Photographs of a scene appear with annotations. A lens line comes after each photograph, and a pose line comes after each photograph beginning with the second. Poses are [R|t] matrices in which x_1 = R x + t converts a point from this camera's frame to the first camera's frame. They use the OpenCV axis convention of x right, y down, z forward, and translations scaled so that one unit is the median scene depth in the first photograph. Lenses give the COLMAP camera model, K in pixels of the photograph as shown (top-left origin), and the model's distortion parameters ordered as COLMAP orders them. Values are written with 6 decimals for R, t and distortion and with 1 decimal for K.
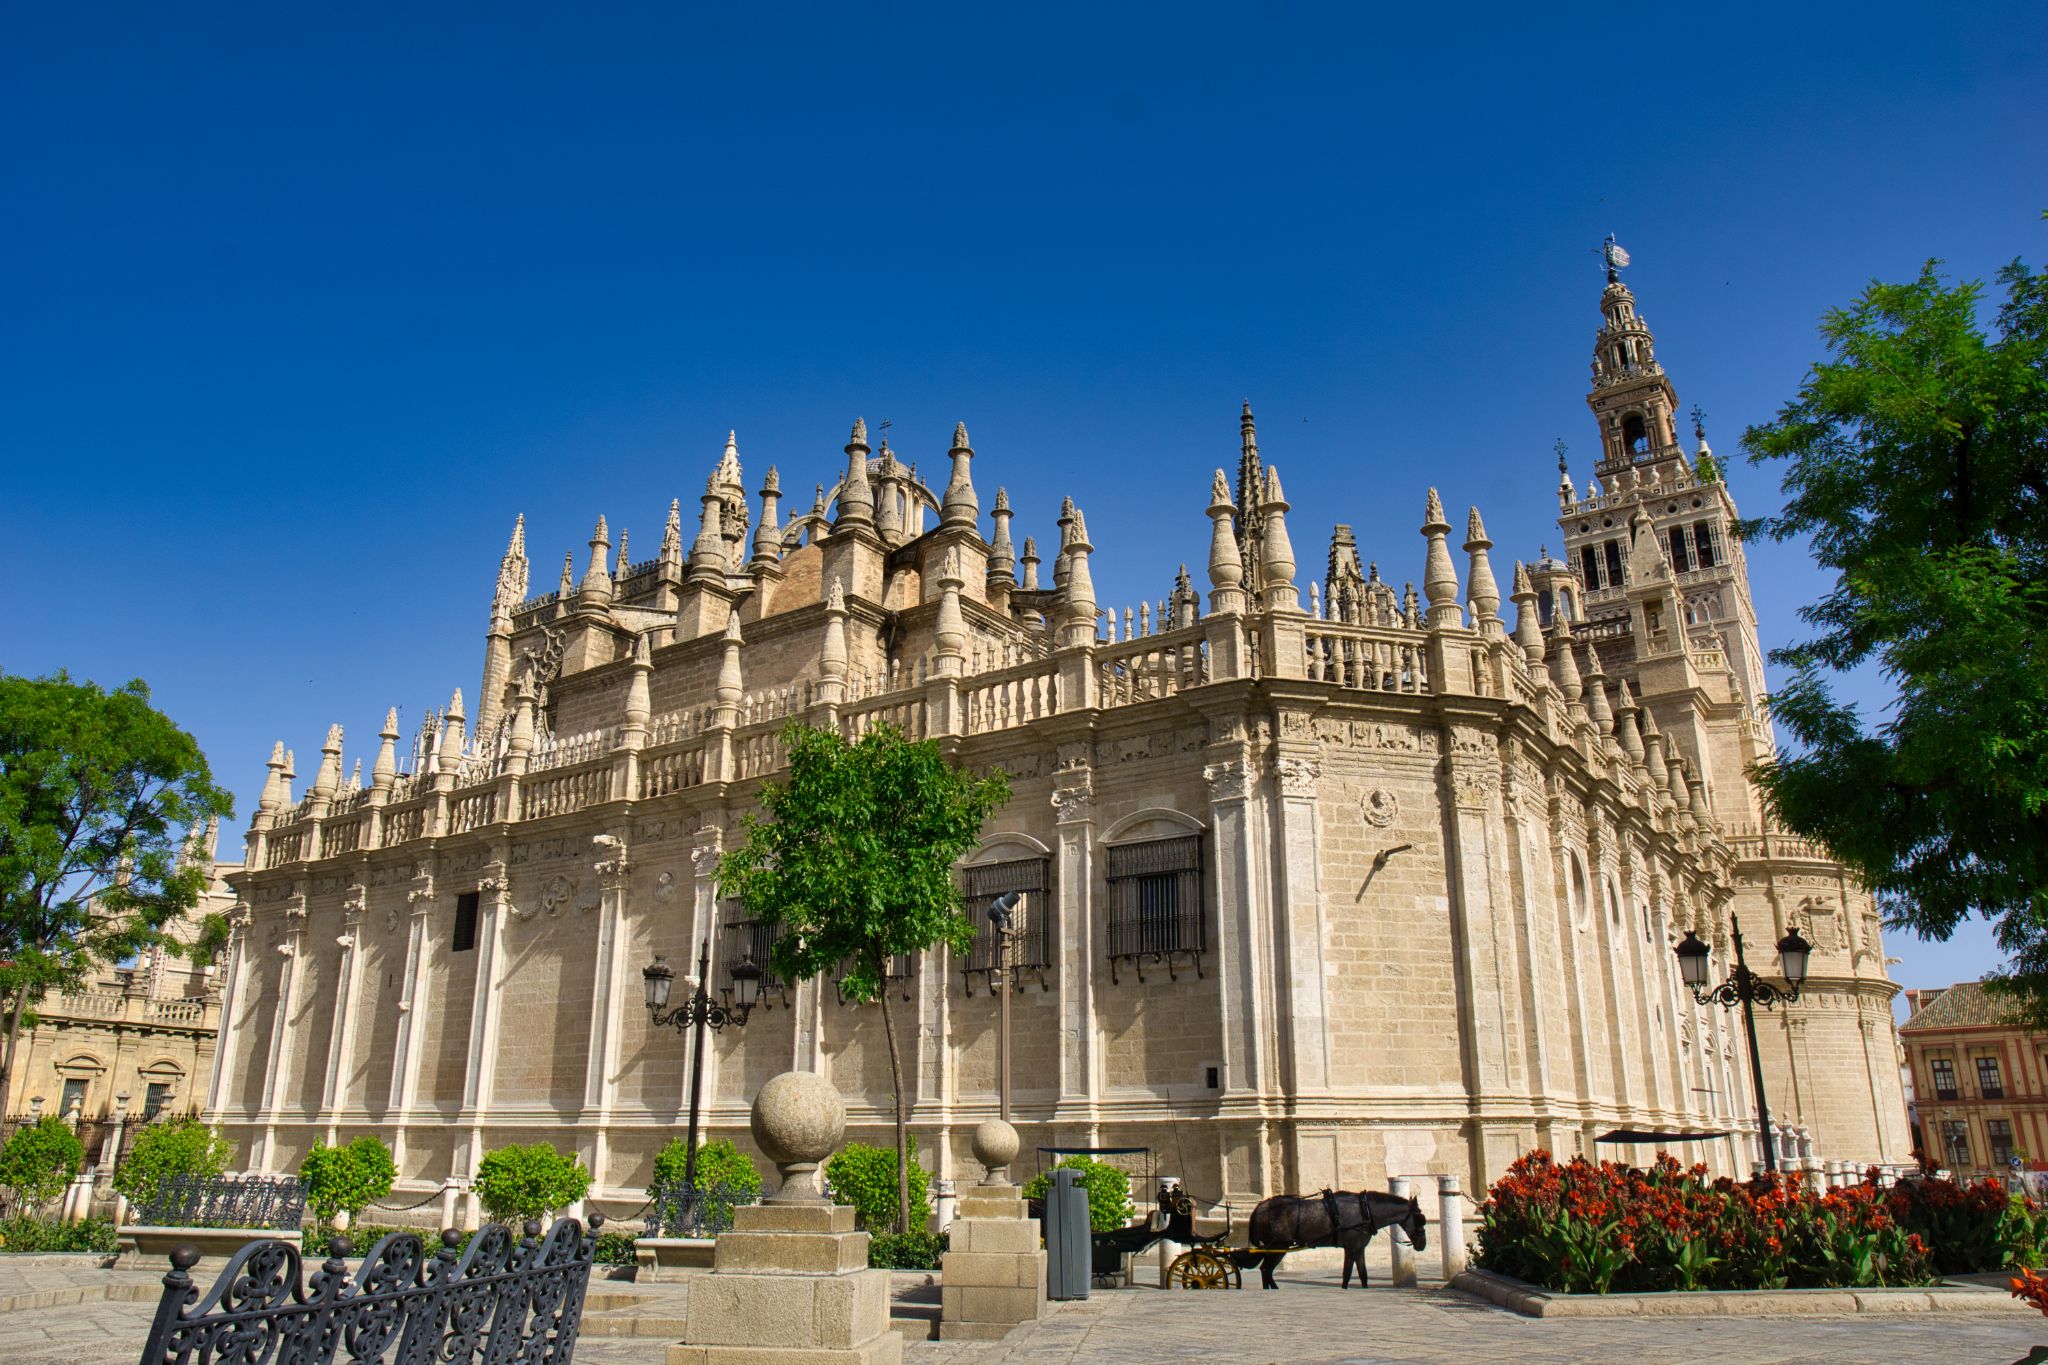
lens RADIAL K [[1424.7, 0, 1027.1], [0, 1424.7, 713.4], [0, 0, 1]] dist [-0.009977, -0.002297]
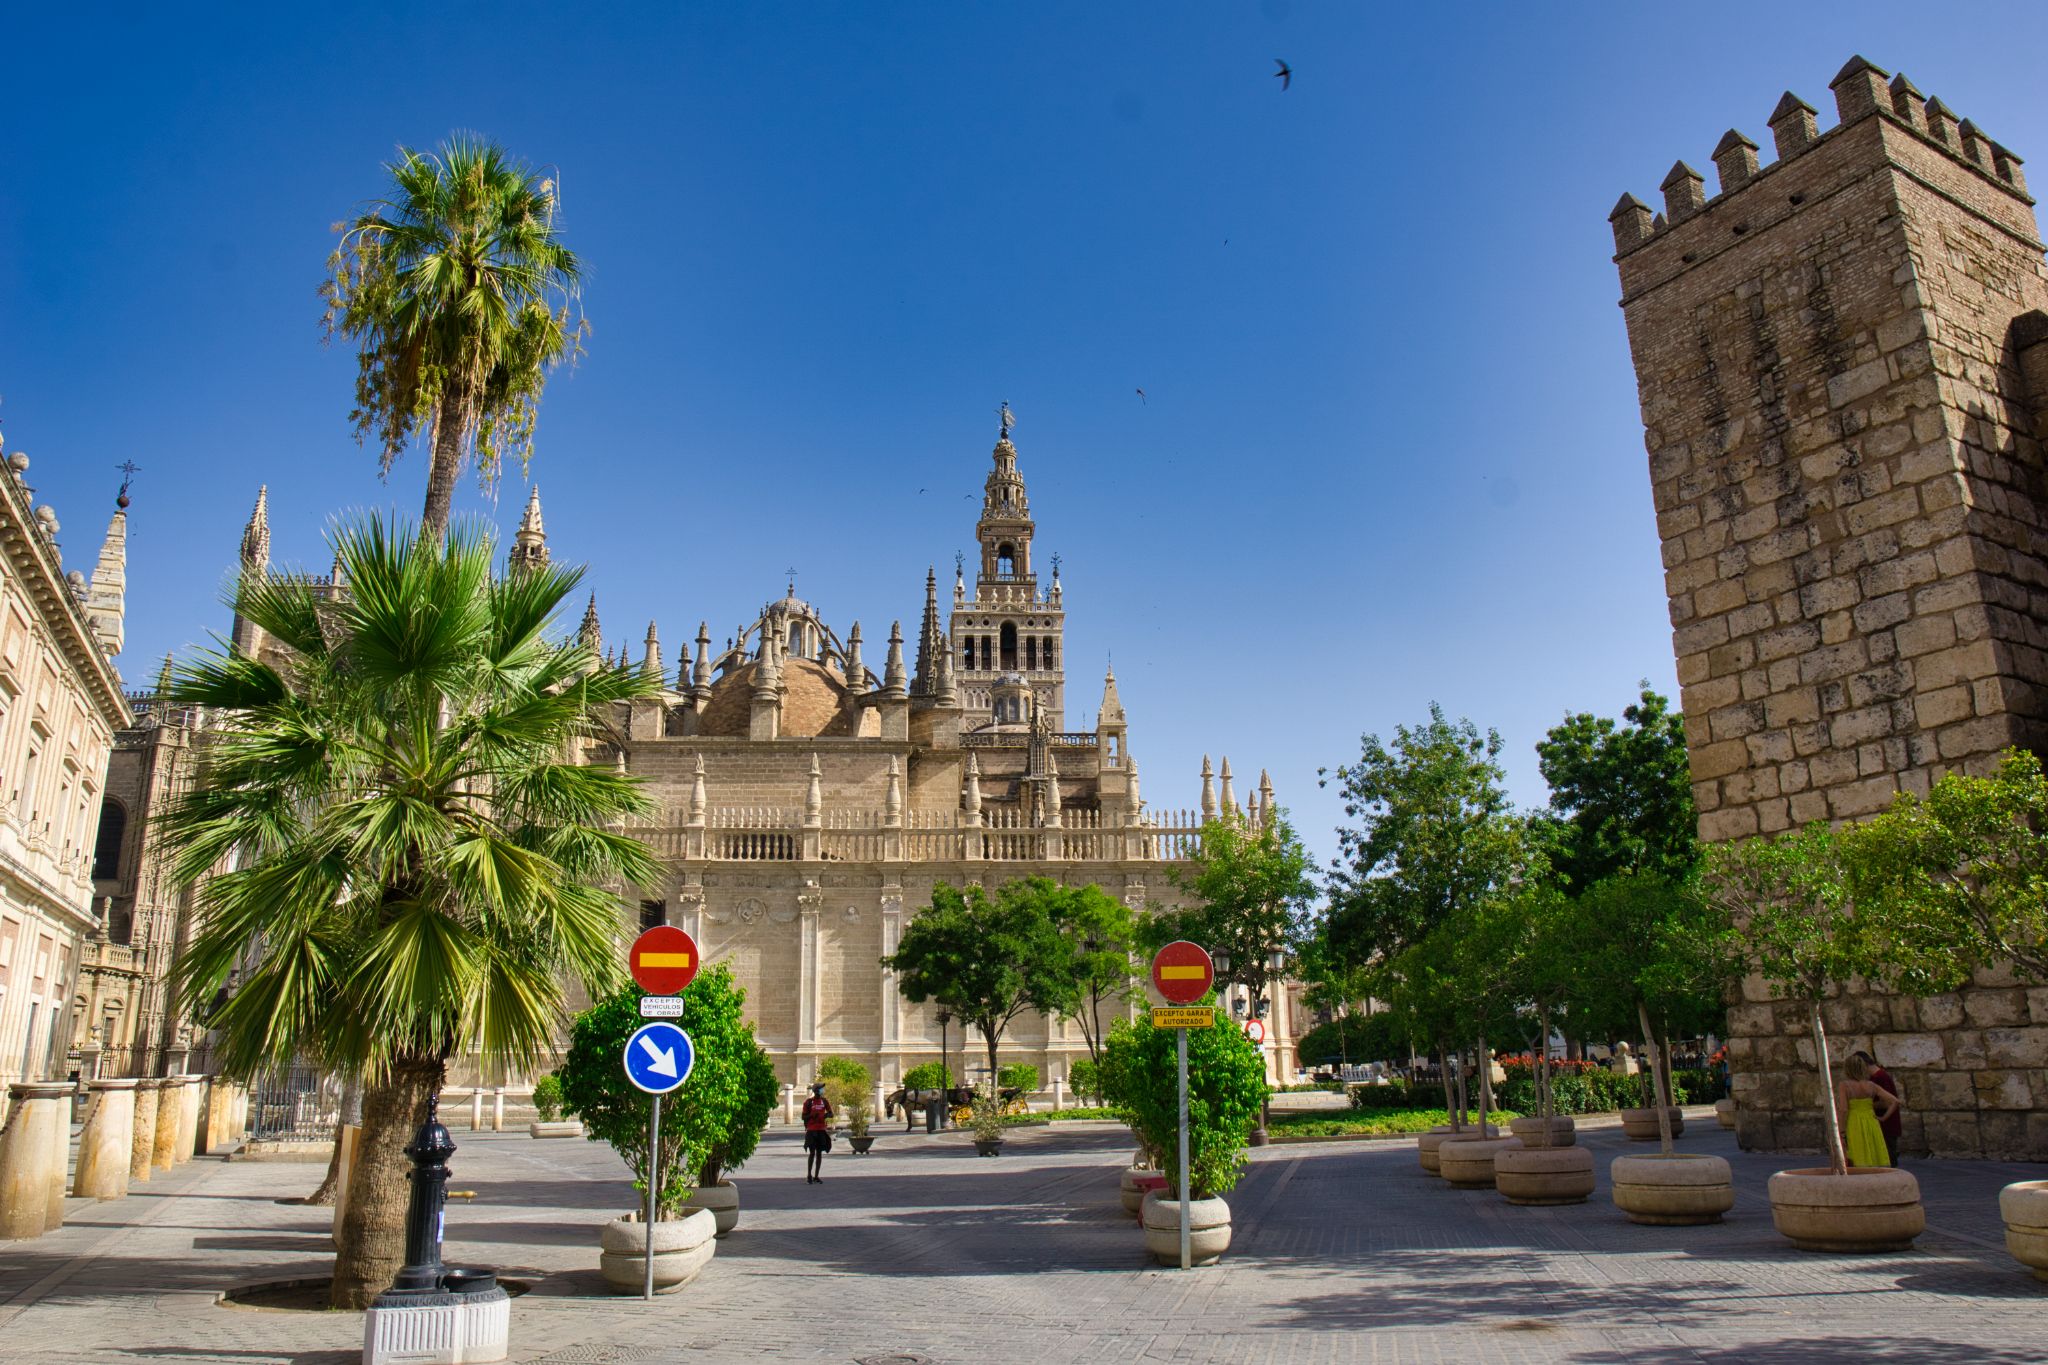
lens RADIAL K [[1424.7, 0, 1027.1], [0, 1424.7, 713.4], [0, 0, 1]] dist [-0.009977, -0.002297]
pose [[0.812784, 0.140151, 0.565455, -0.330064], [-0.161366, 0.986814, -0.012640, -0.039404], [-0.559770, -0.080971, 0.824682, -0.155589]]
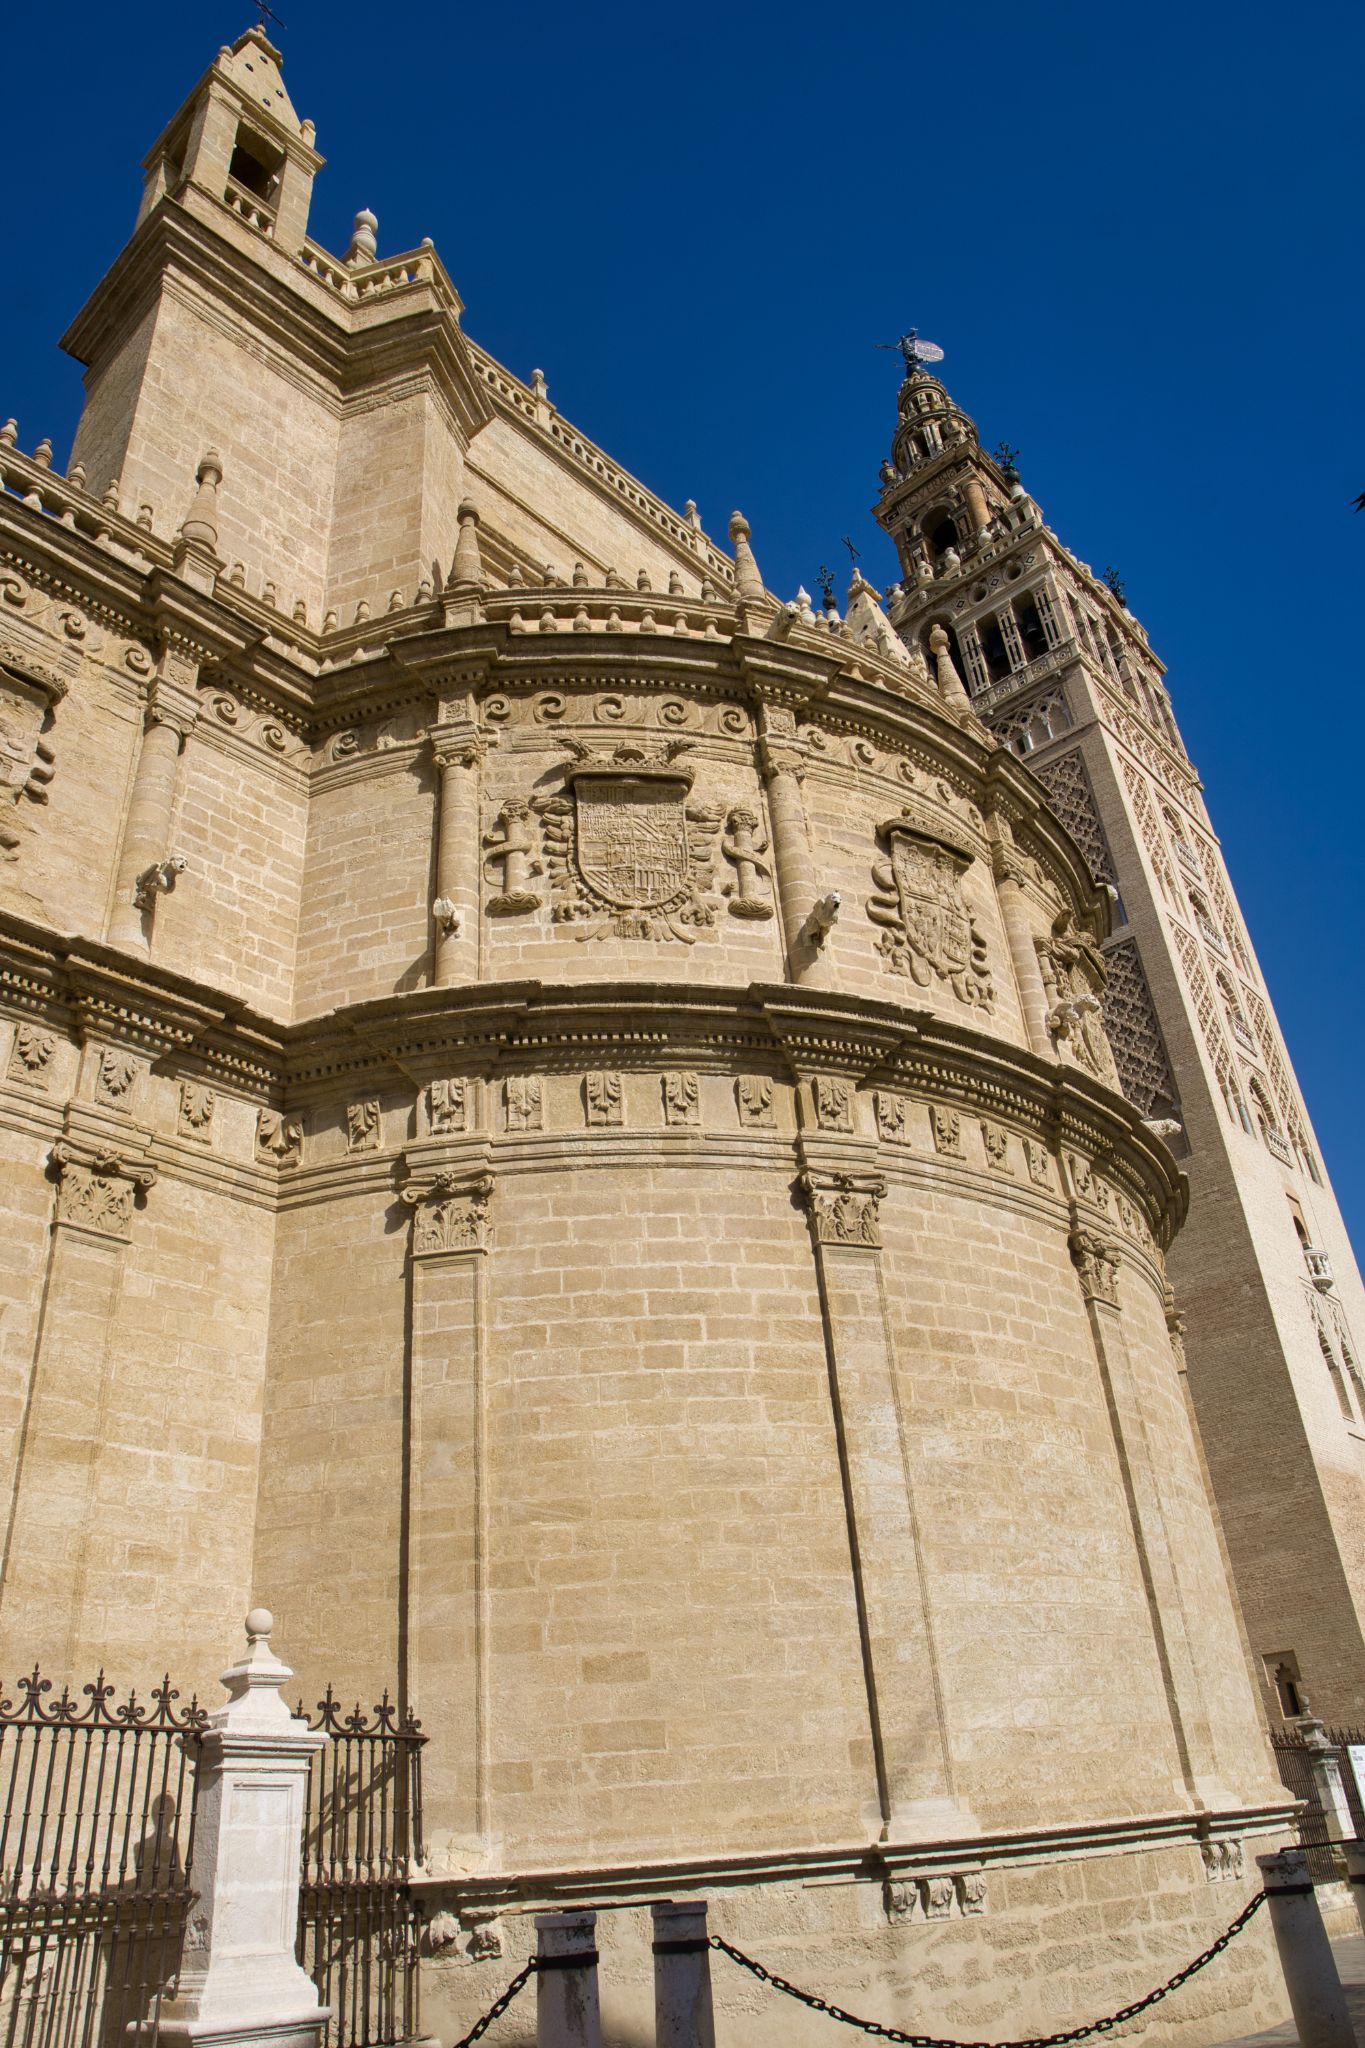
lens RADIAL K [[1424.7, 0, 682.5], [0, 1424.7, 1024.0], [0, 0, 1]] dist [-0.009977, -0.002297]
pose [[0.986051, -0.137418, -0.093916, 0.373945], [0.110302, 0.962050, -0.249586, 0.156617], [0.124650, 0.235746, 0.963788, 0.482942]]
